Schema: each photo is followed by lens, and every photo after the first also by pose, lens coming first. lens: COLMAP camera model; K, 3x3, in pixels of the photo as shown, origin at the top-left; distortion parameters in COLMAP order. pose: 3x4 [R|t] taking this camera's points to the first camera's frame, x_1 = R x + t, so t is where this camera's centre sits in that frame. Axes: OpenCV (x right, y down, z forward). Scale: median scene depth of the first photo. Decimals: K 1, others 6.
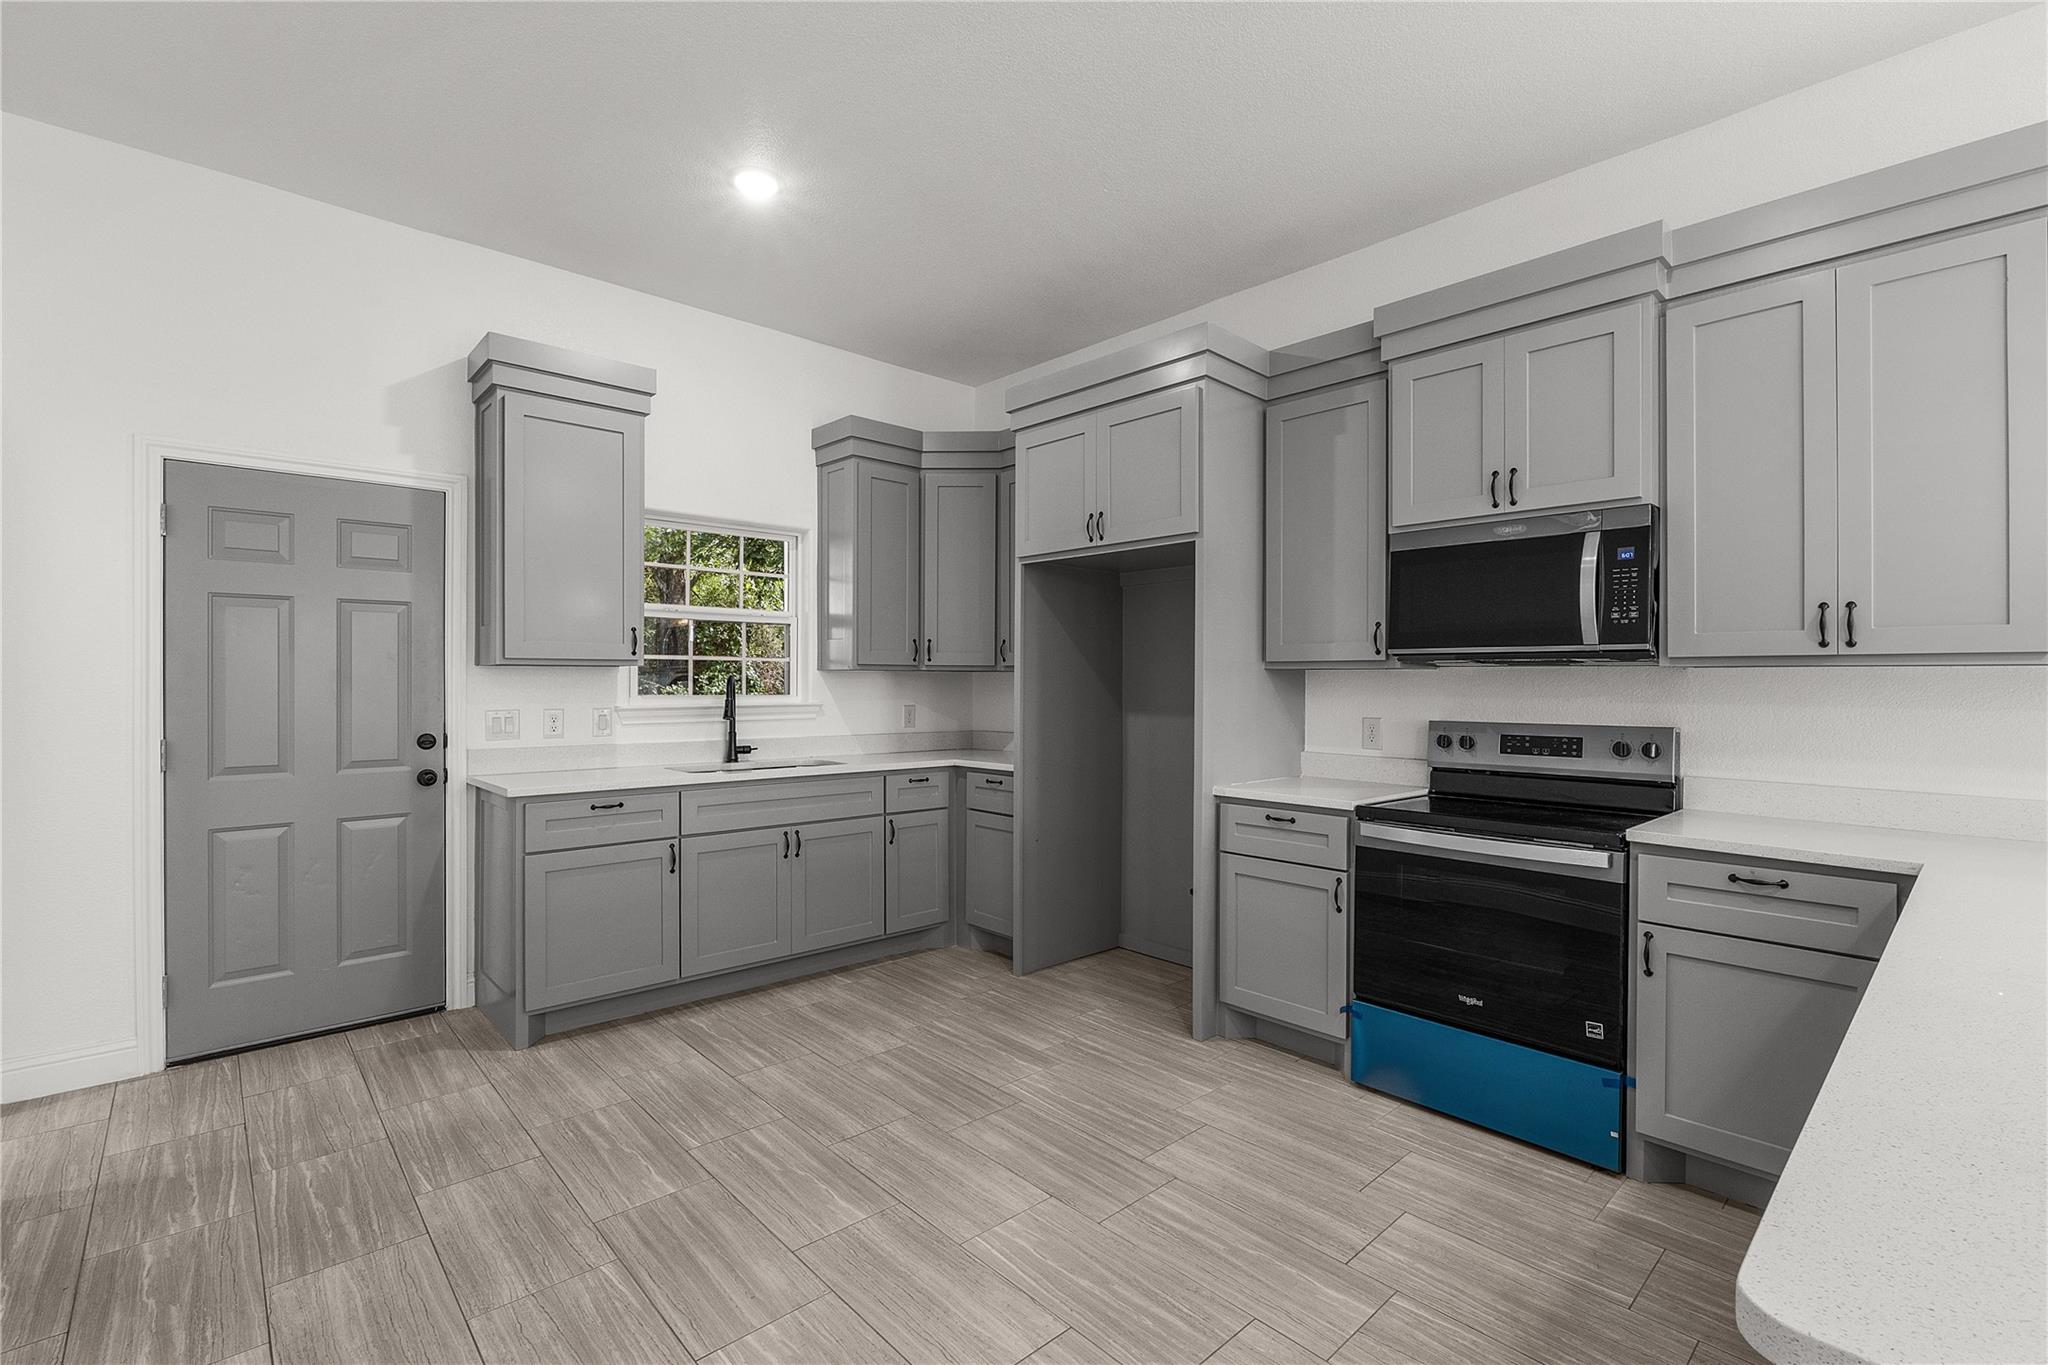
lens RADIAL K [[914.0, 0, 1034.1], [0, 914.0, 678.4], [0, 0, 1]] dist [-0.004909, -0.000217]
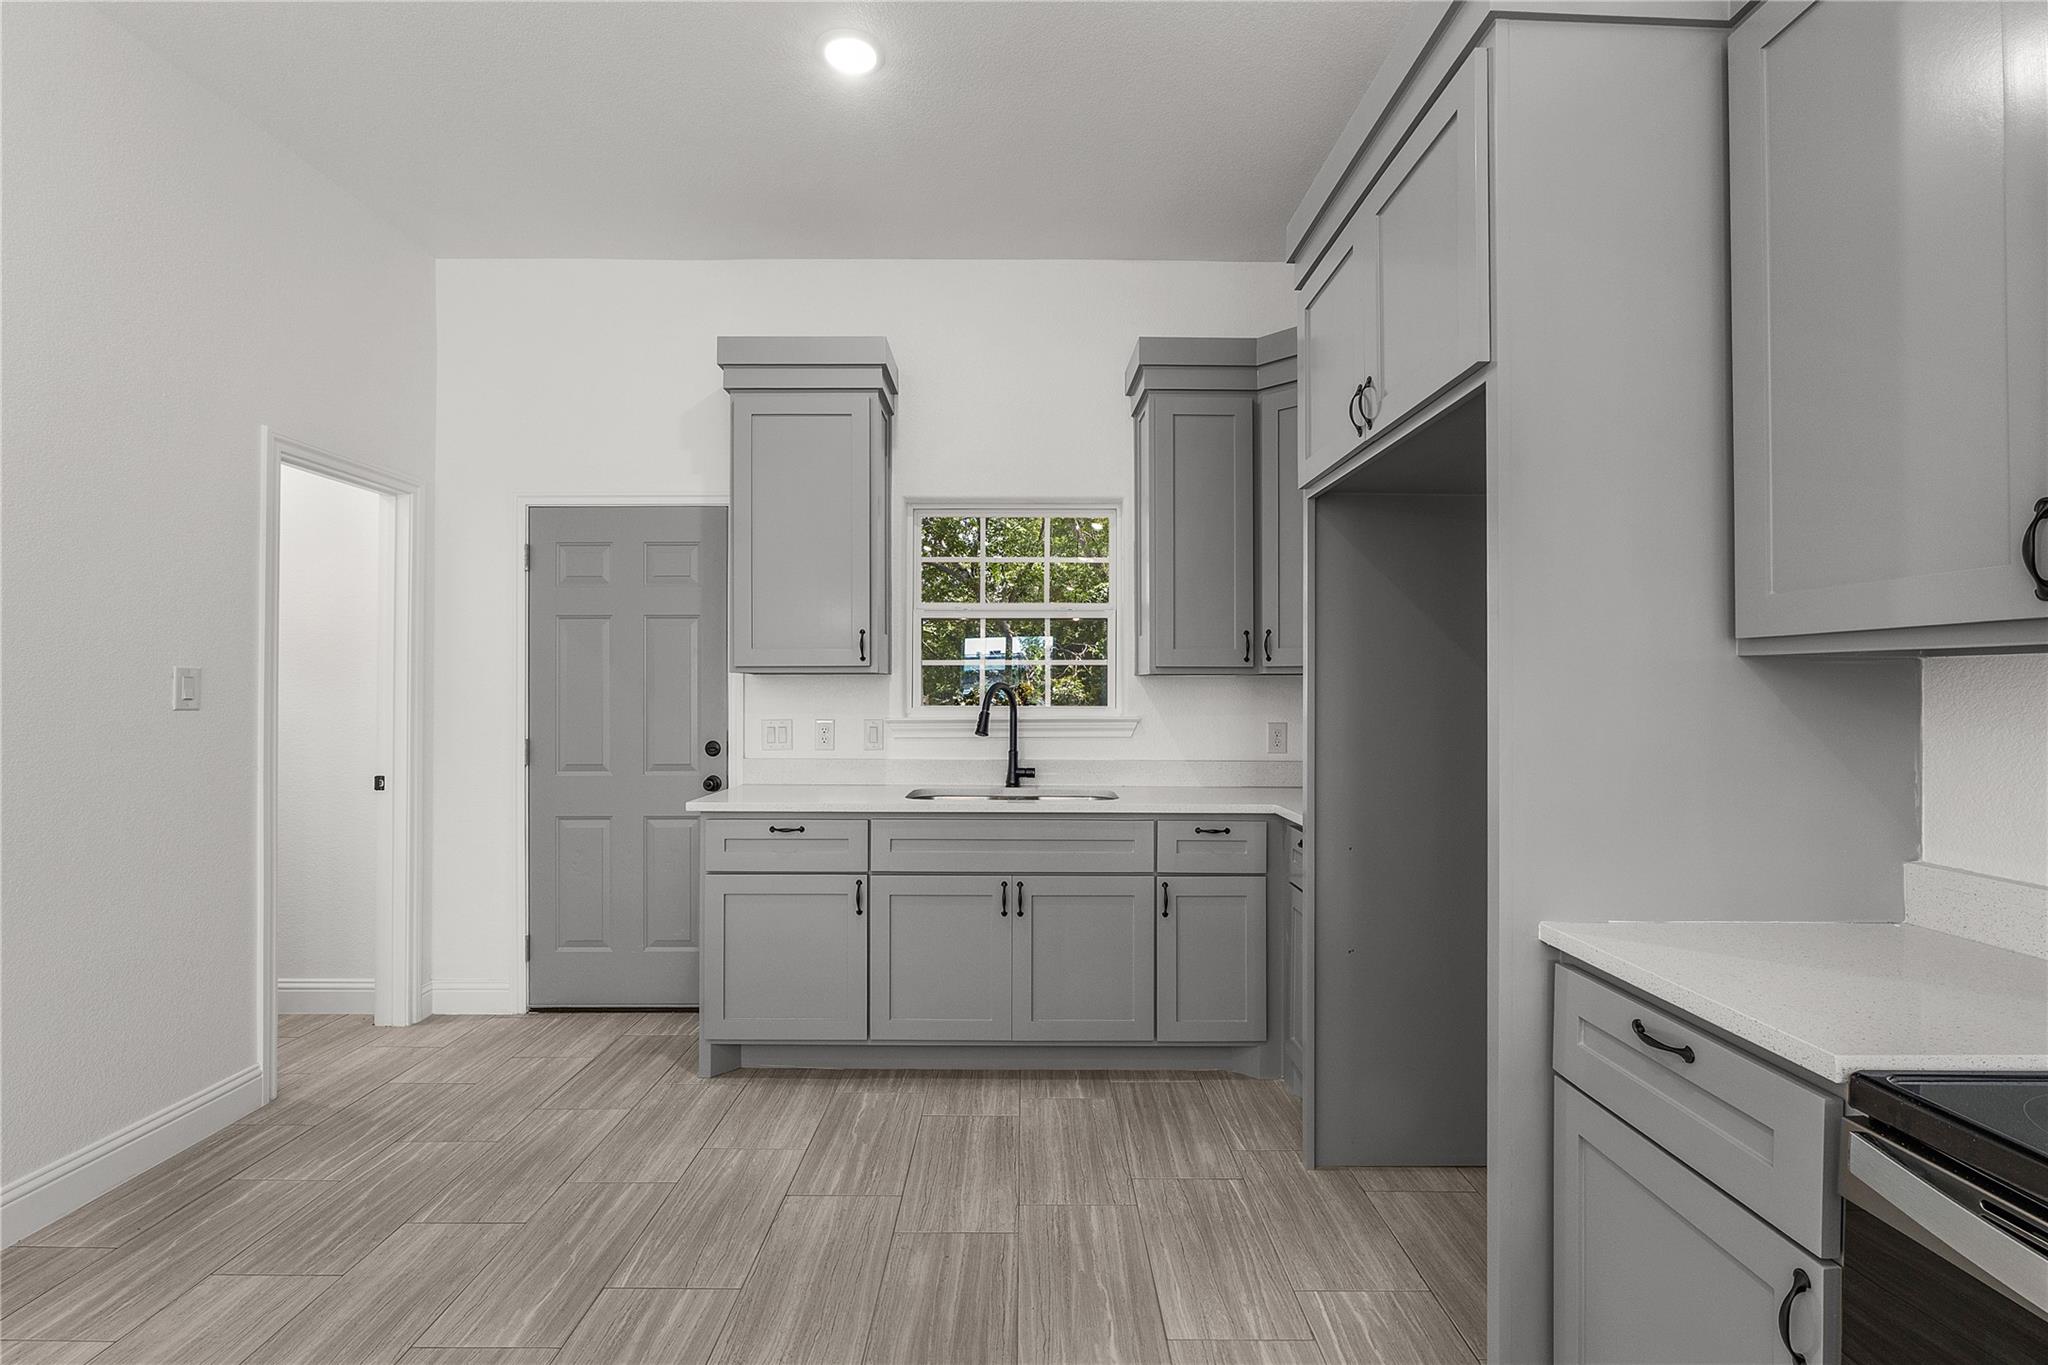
lens RADIAL K [[914.0, 0, 1034.1], [0, 914.0, 678.4], [0, 0, 1]] dist [-0.004909, -0.000217]
pose [[0.732787, -0.010133, -0.680382, 0.320293], [0.003469, 0.999932, -0.011156, 0.002561], [0.680449, 0.005815, 0.732773, 0.503358]]
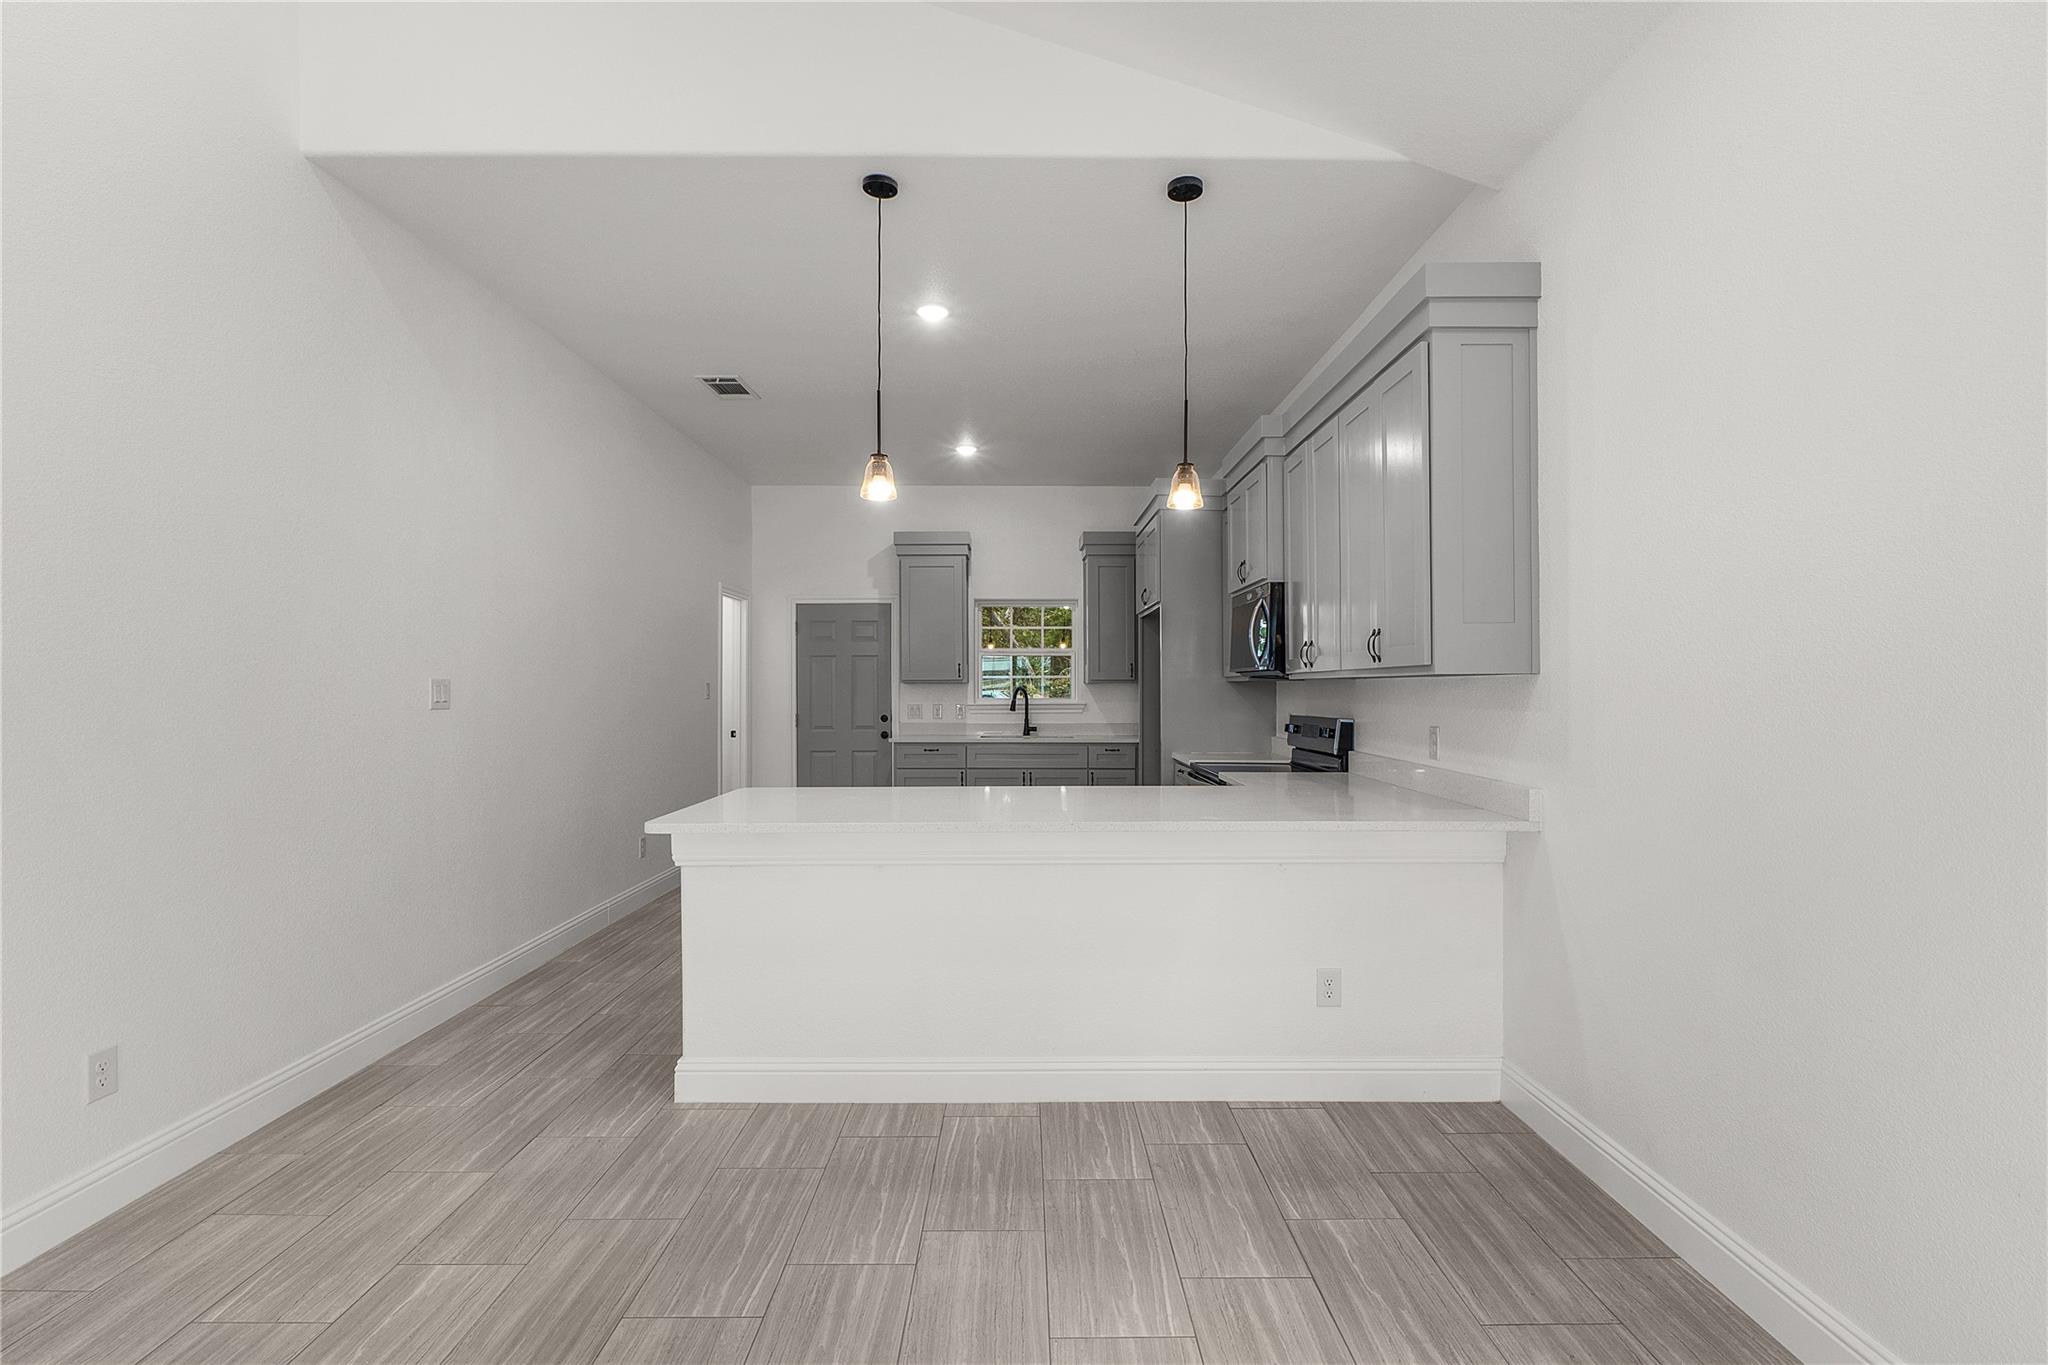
lens RADIAL K [[932.5, 0, 1024.0], [0, 932.5, 682.5], [0, 0, 1]] dist [-0.000919, -0.000271]
pose [[0.729706, -0.008851, -0.683704, 1.152199], [0.005320, 0.999959, -0.007268, 0.001379], [0.683740, 0.001666, 0.729723, -0.421419]]
